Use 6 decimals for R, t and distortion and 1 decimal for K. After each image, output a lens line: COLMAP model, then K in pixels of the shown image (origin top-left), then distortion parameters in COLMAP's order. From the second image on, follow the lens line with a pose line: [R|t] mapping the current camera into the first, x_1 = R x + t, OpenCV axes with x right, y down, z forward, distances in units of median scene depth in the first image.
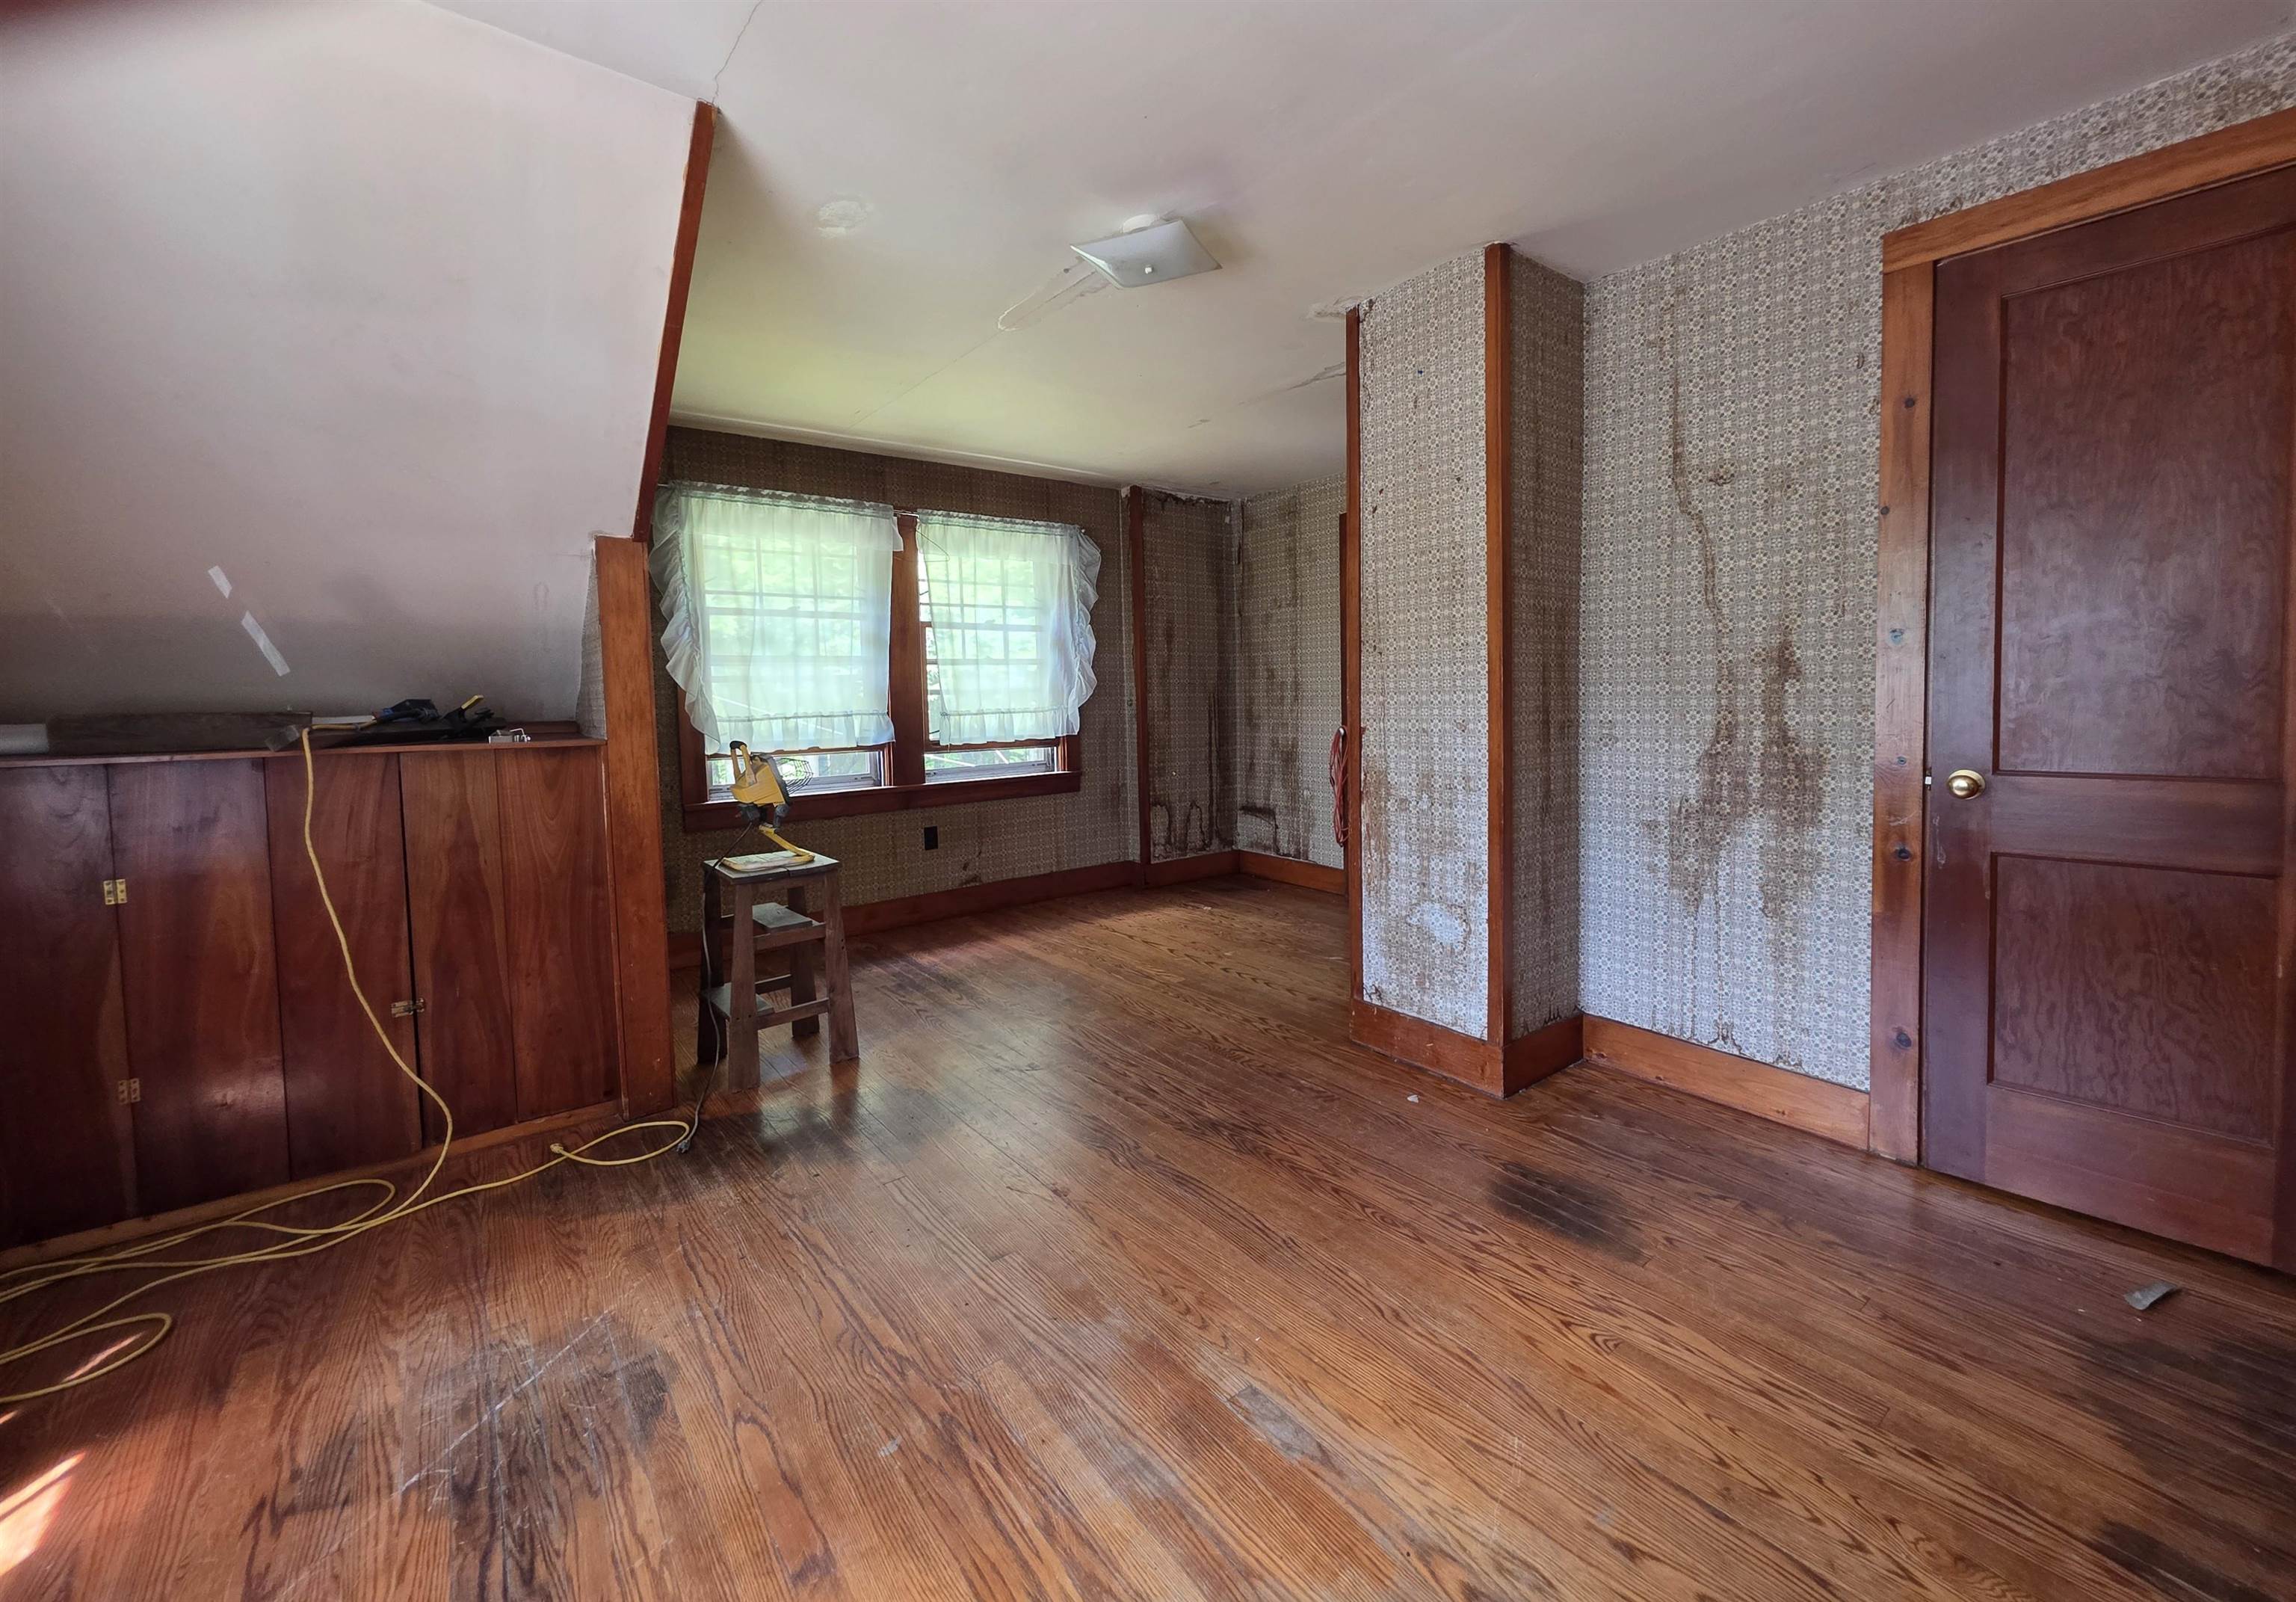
lens RADIAL K [[910.1, 0, 1148.5], [0, 910.1, 734.9], [0, 0, 1]] dist [0.000830, -0.000139]
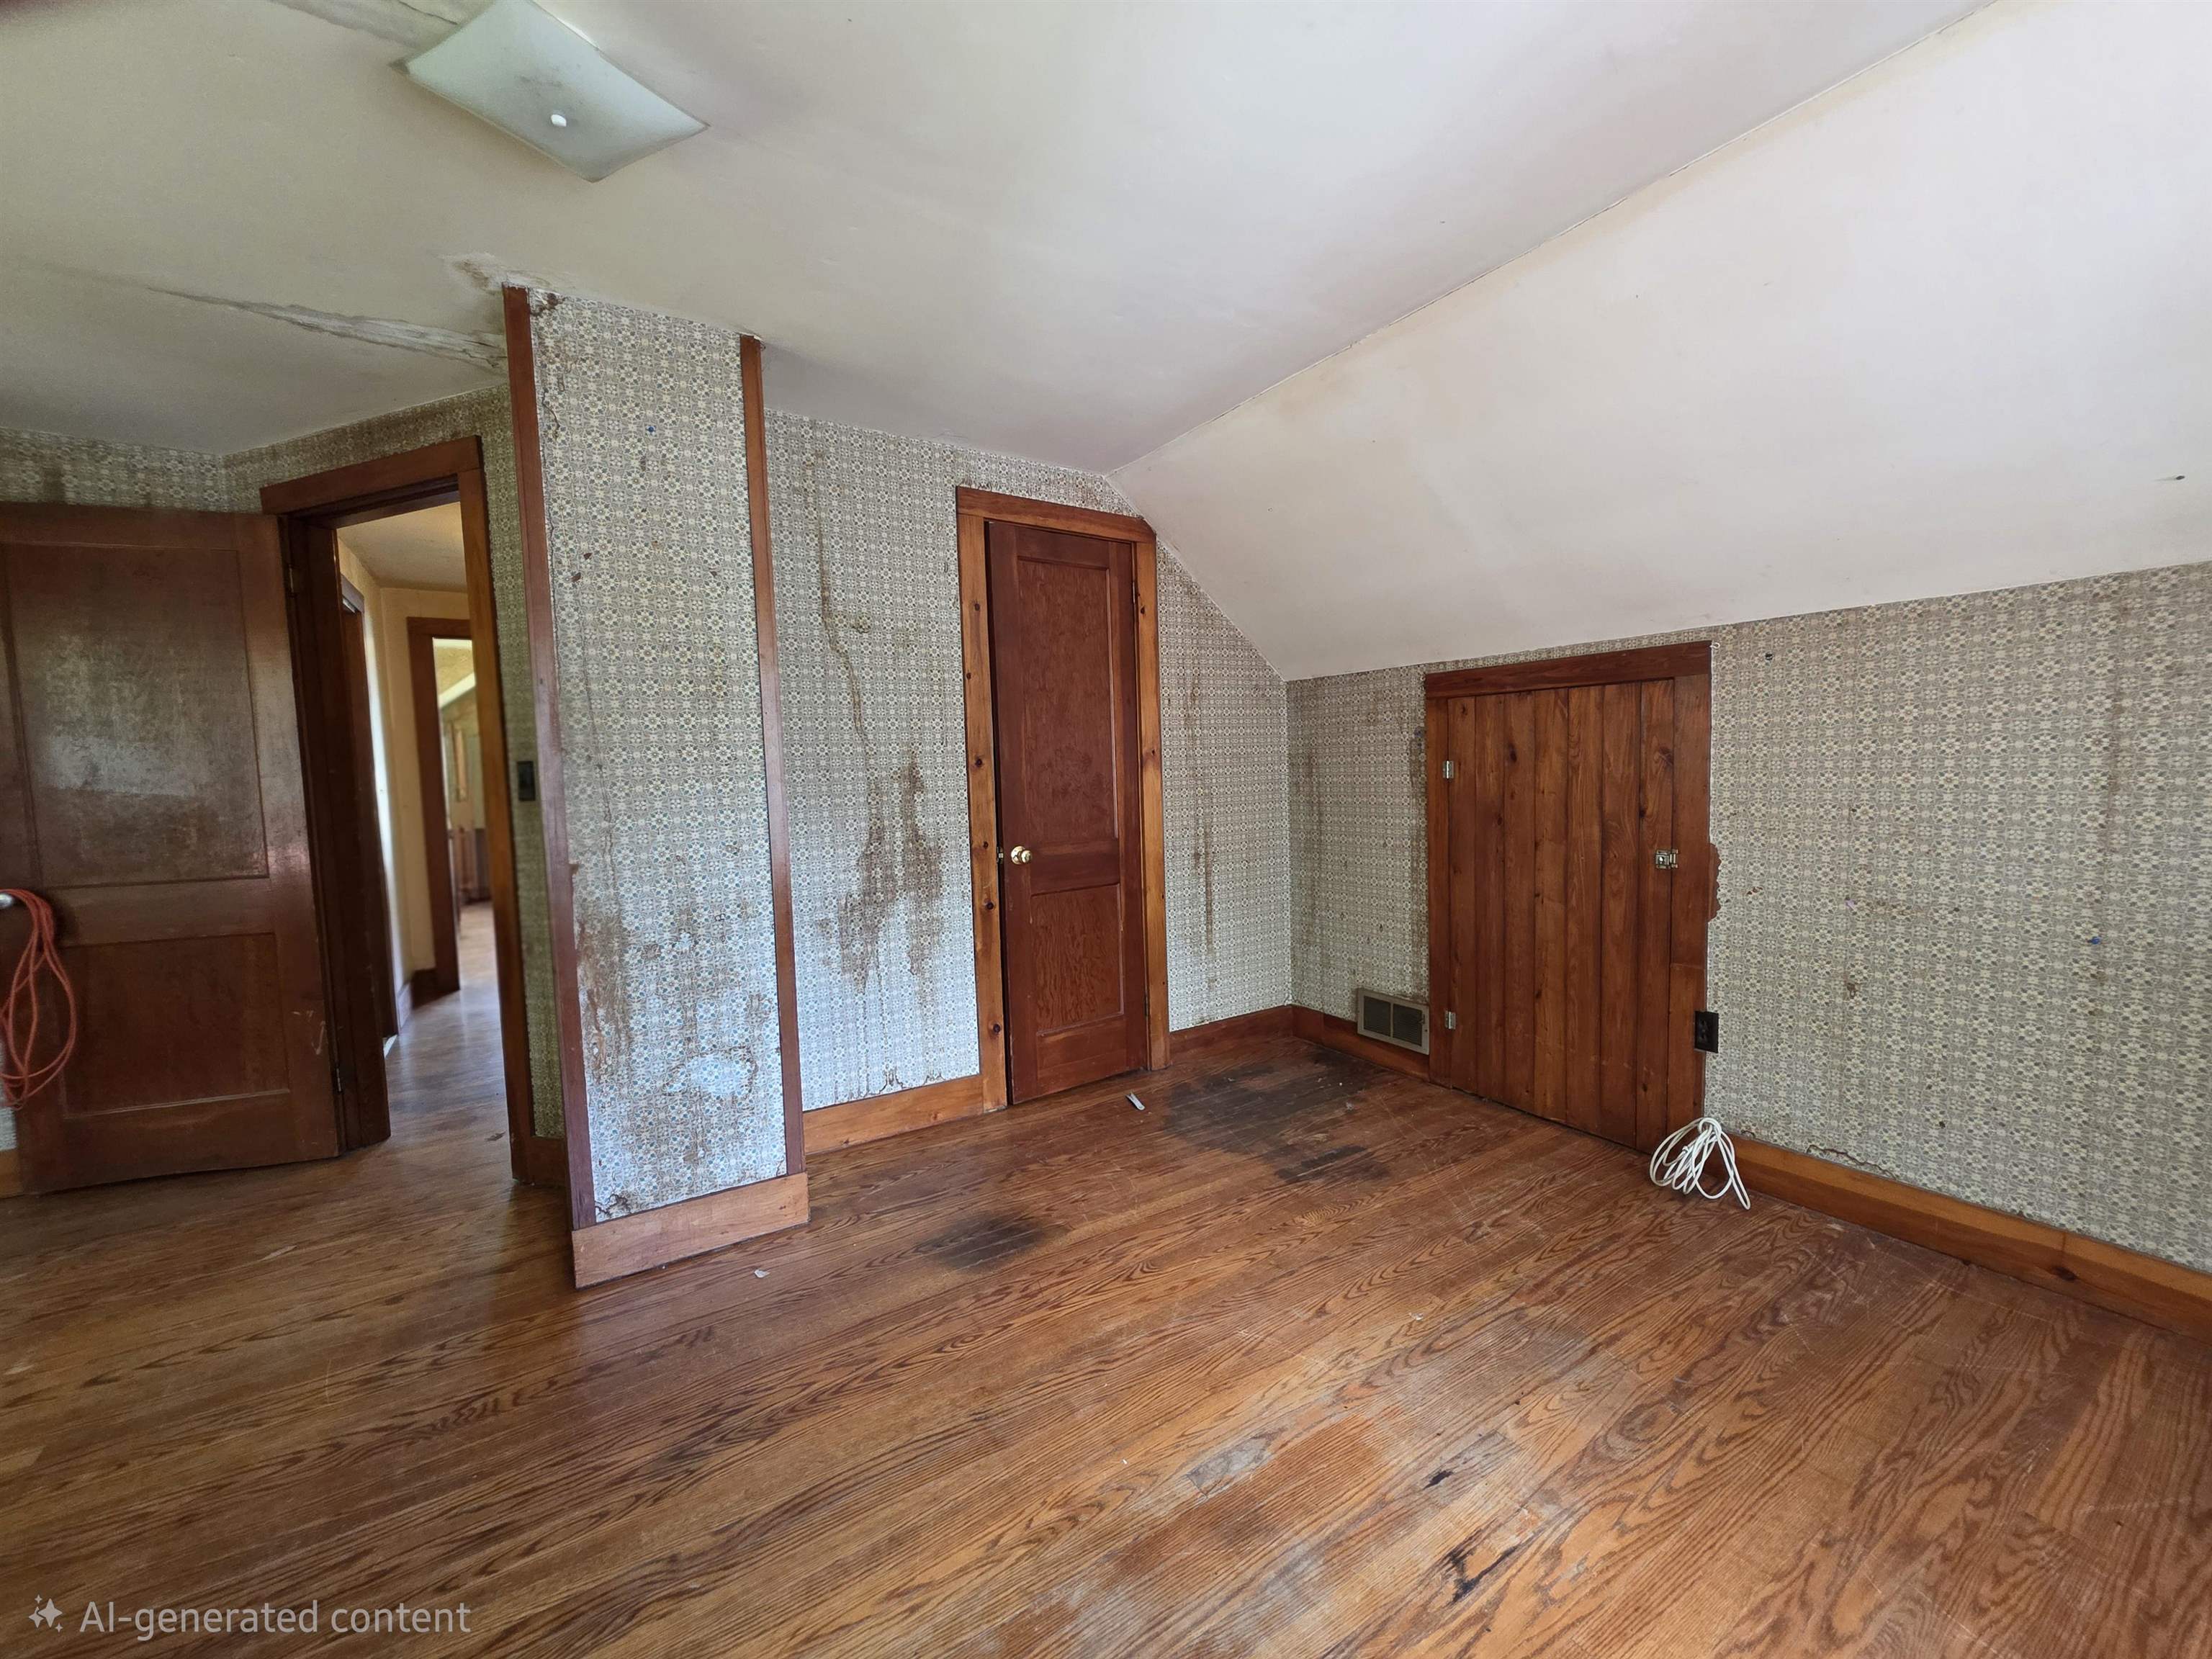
lens RADIAL K [[888.0, 0, 1109.9], [0, 888.0, 826.2], [0, 0, 1]] dist [0.001191, -0.001191]
pose [[0.083920, -0.052618, 0.995082, -0.518846], [0.074548, 0.996138, 0.046387, -0.046367], [-0.993680, 0.070288, 0.087518, 0.567468]]
